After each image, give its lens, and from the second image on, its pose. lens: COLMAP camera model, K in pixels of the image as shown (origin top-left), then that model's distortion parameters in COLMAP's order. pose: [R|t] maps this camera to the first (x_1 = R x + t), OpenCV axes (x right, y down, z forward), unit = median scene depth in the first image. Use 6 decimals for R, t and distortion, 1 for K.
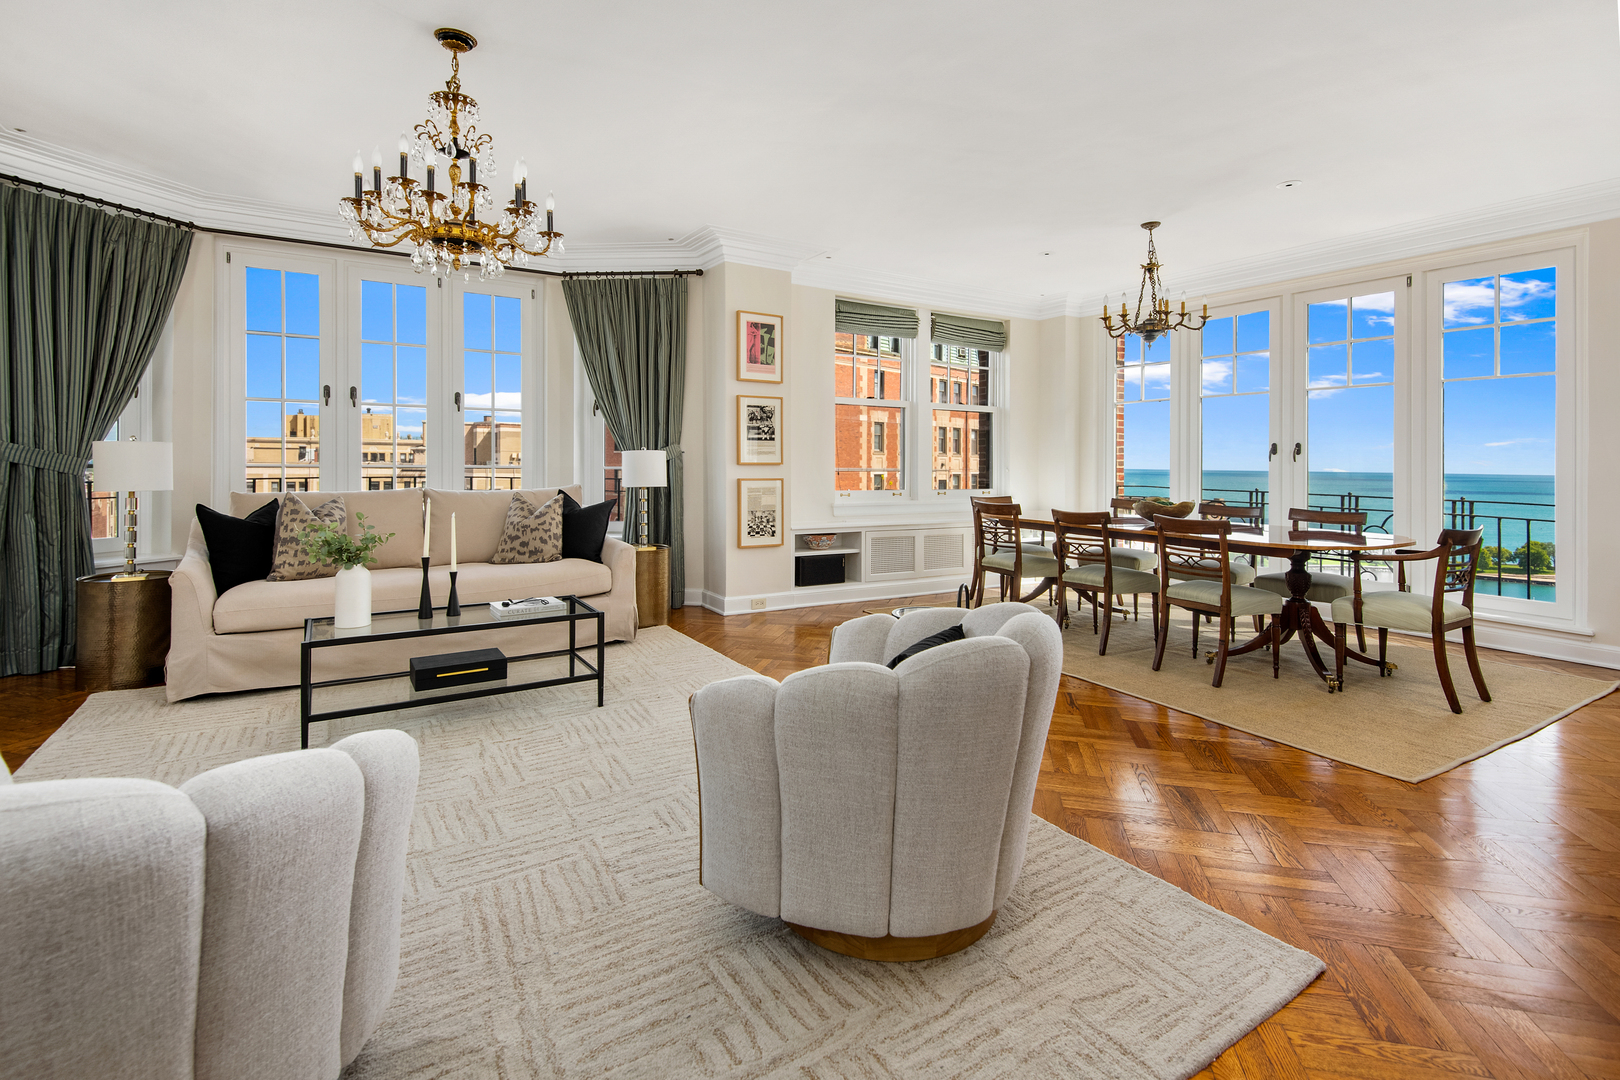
lens RADIAL K [[767.4, 0, 783.4], [0, 767.4, 484.0], [0, 0, 1]] dist [0.000391, -0.012128]
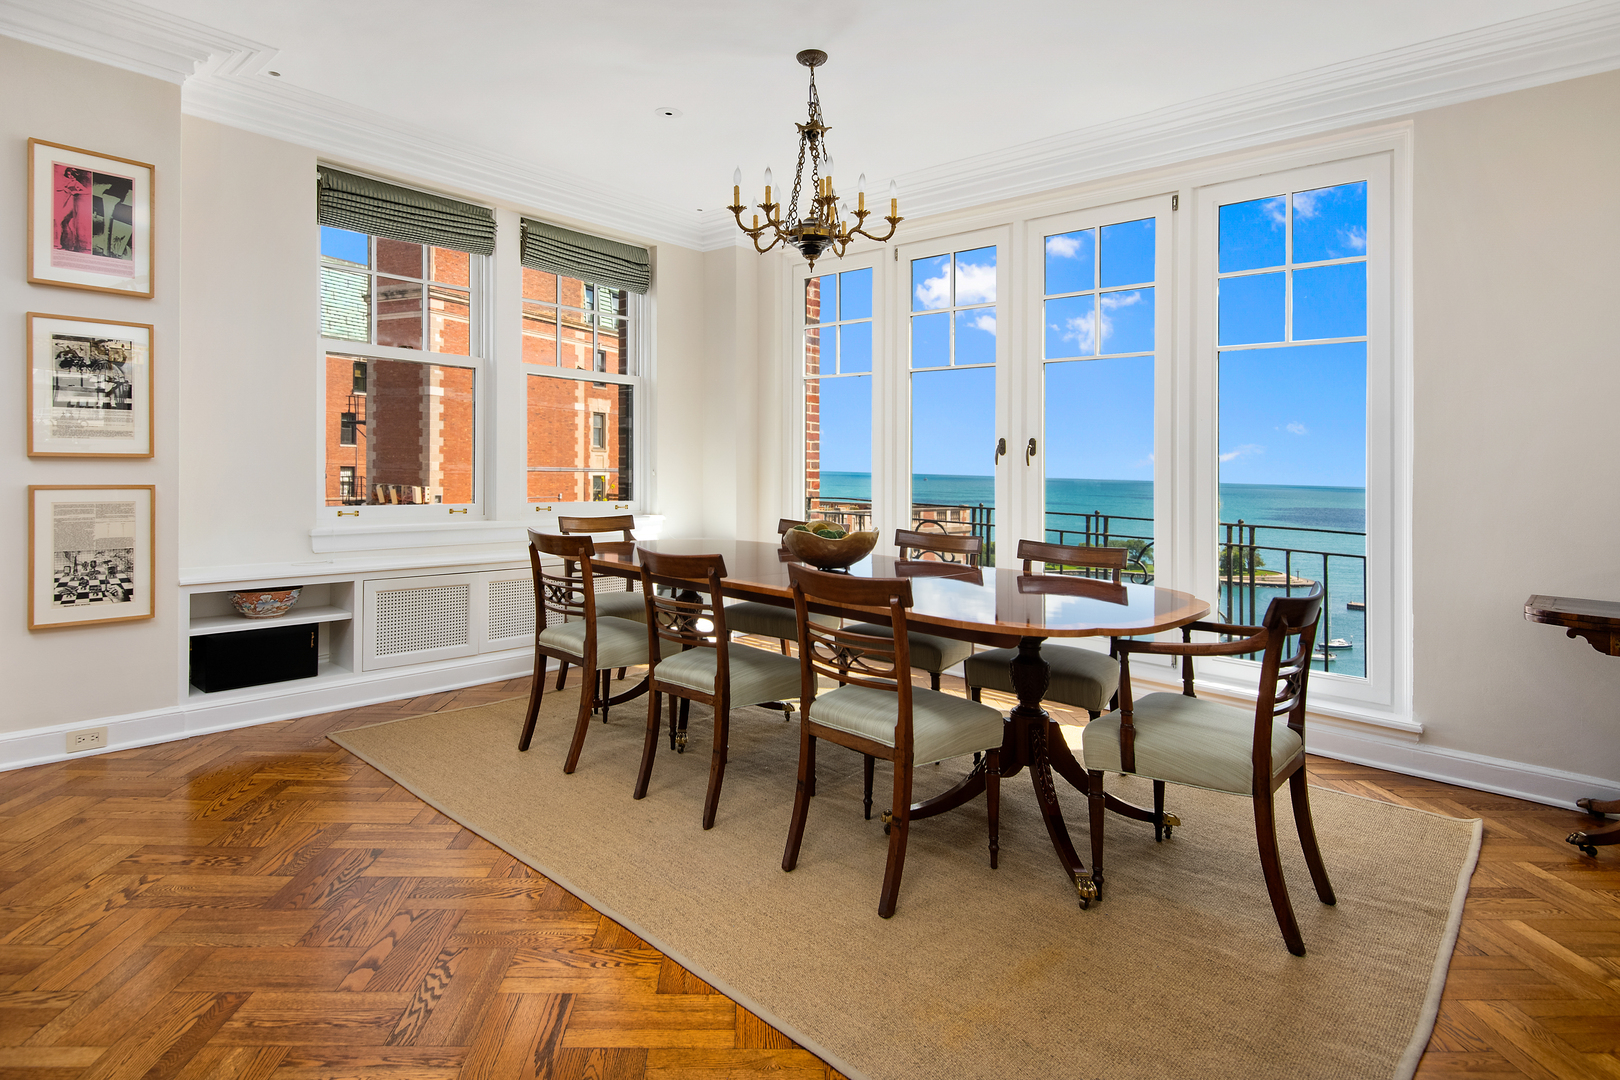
lens RADIAL K [[826.7, 0, 808.9], [0, 826.7, 464.9], [0, 0, 1]] dist [-0.000167, -0.000525]
pose [[0.948489, 0.013472, 0.316524, 0.241491], [-0.005556, 0.999649, -0.025897, -0.009099], [-0.316761, 0.022805, 0.948231, 0.351392]]
